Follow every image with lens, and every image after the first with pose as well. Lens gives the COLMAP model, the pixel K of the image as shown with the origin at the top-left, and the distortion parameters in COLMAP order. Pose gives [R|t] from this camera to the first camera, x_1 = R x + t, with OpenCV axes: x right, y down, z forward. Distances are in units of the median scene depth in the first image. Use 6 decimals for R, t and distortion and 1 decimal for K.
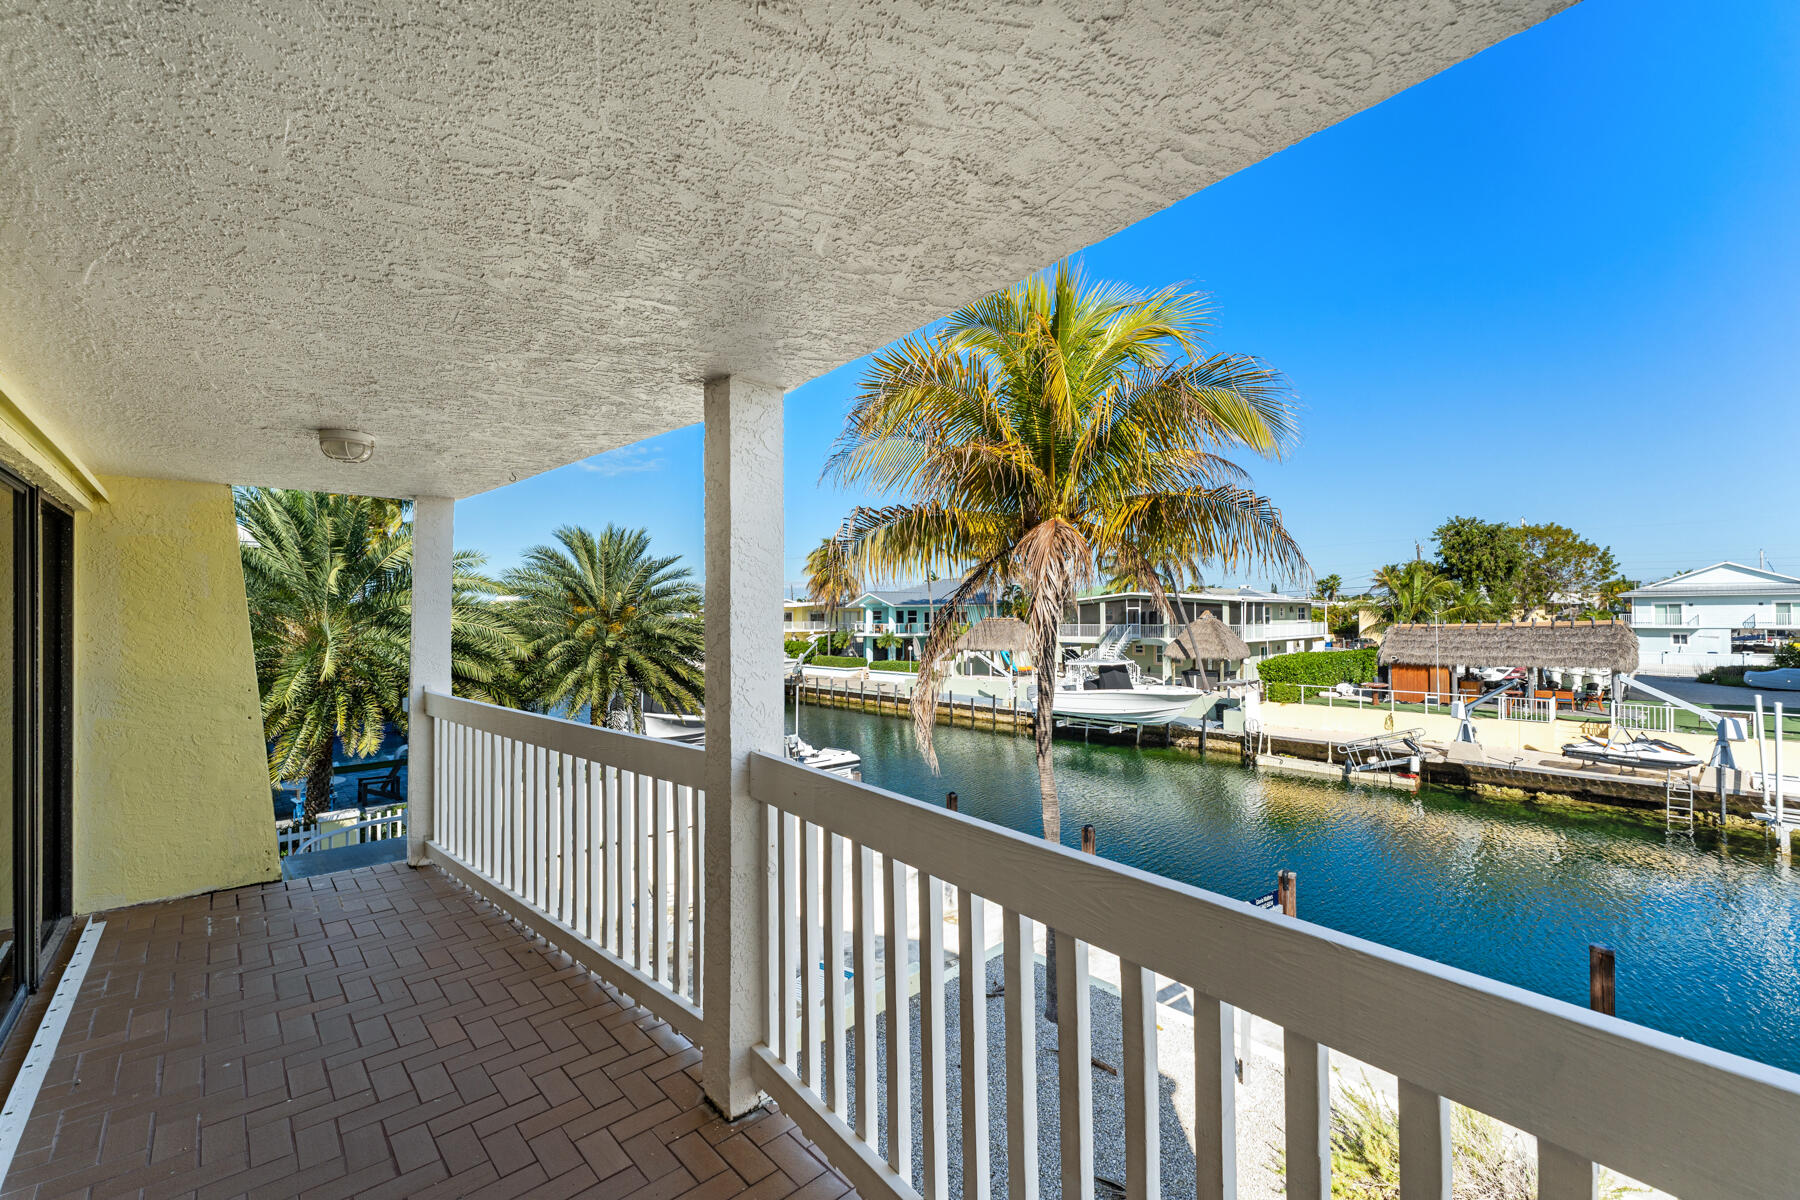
lens RADIAL K [[718.5, 0, 904.0], [0, 718.5, 601.0], [0, 0, 1]] dist [0.000188, 0.000249]
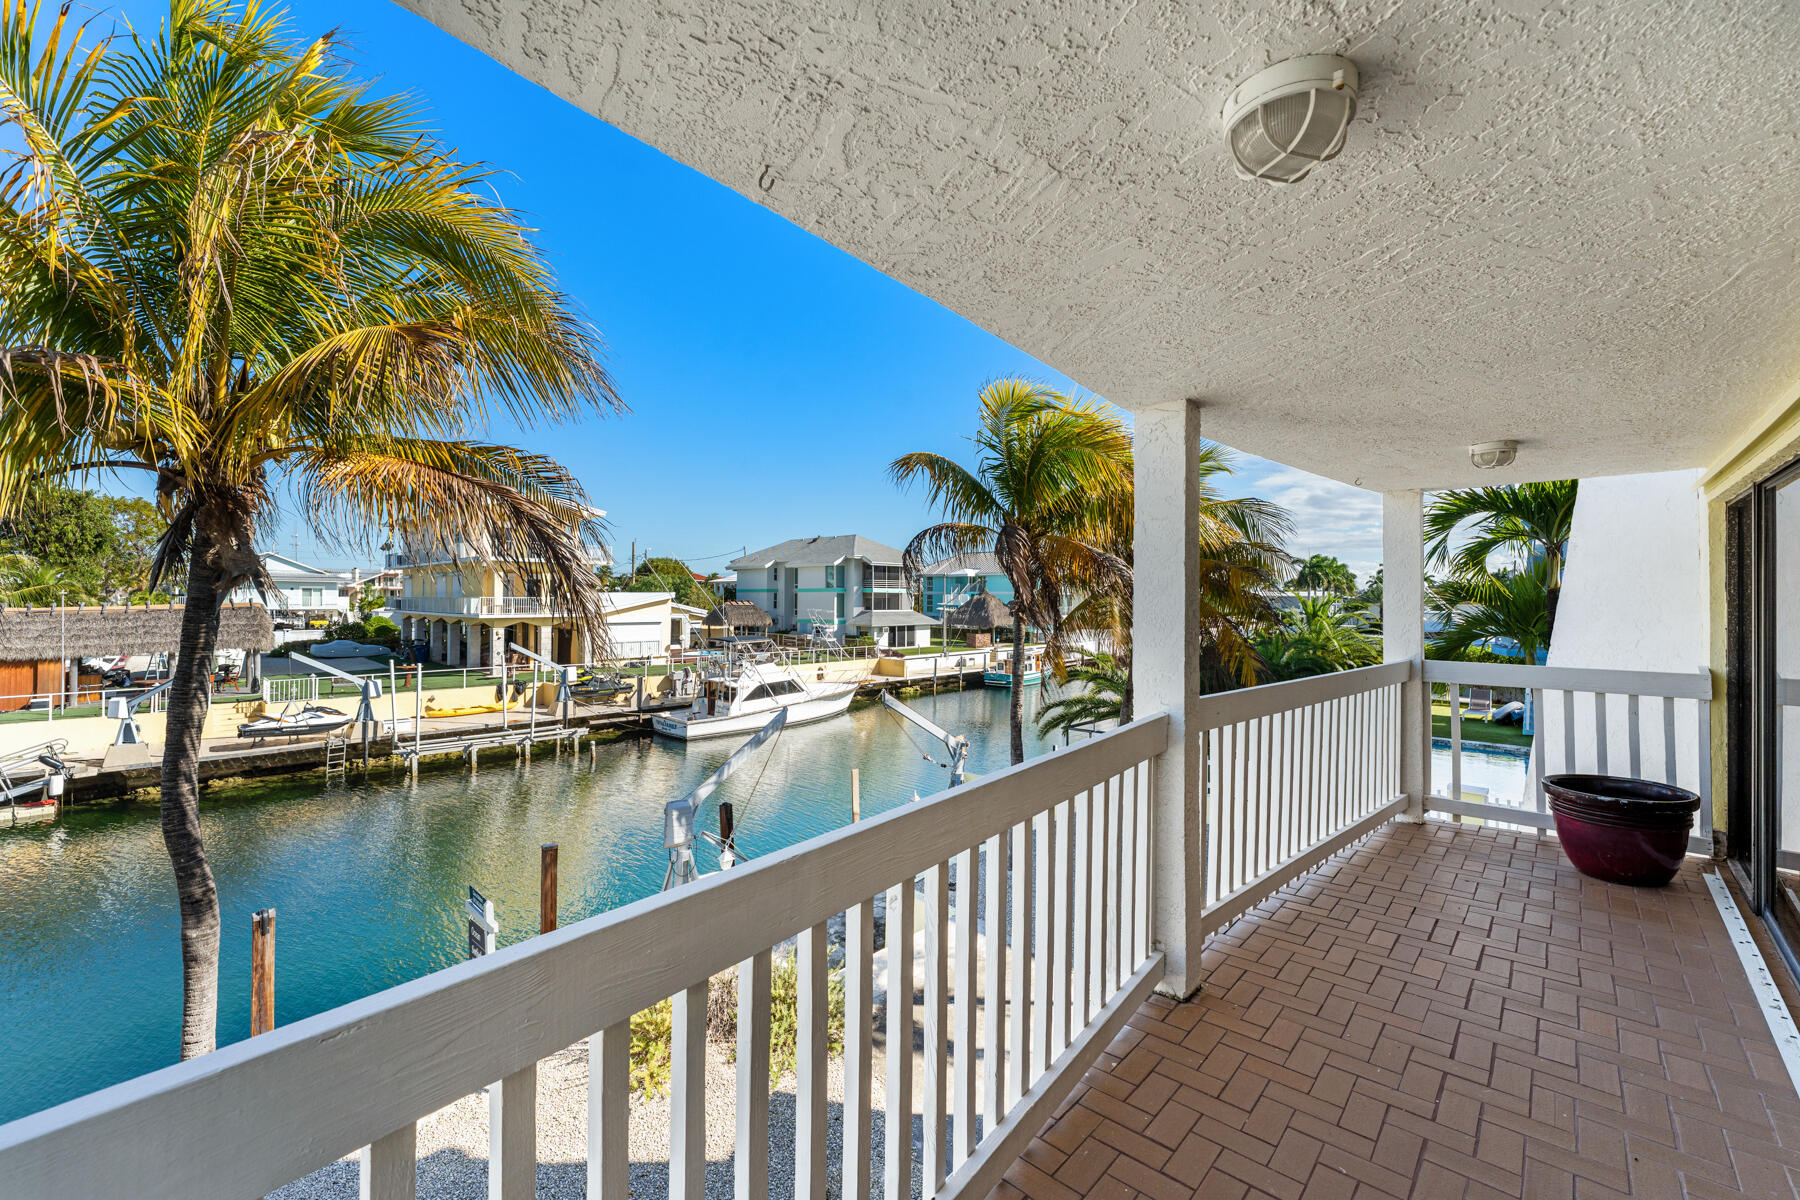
lens RADIAL K [[727.9, 0, 879.8], [0, 727.9, 591.0], [0, 0, 1]] dist [0.000694, 0.000045]
pose [[-0.042060, 0.014120, 0.999015, -0.106388], [-0.026137, 0.999542, -0.015228, 0.001959], [-0.998773, -0.026752, -0.041672, 0.113353]]
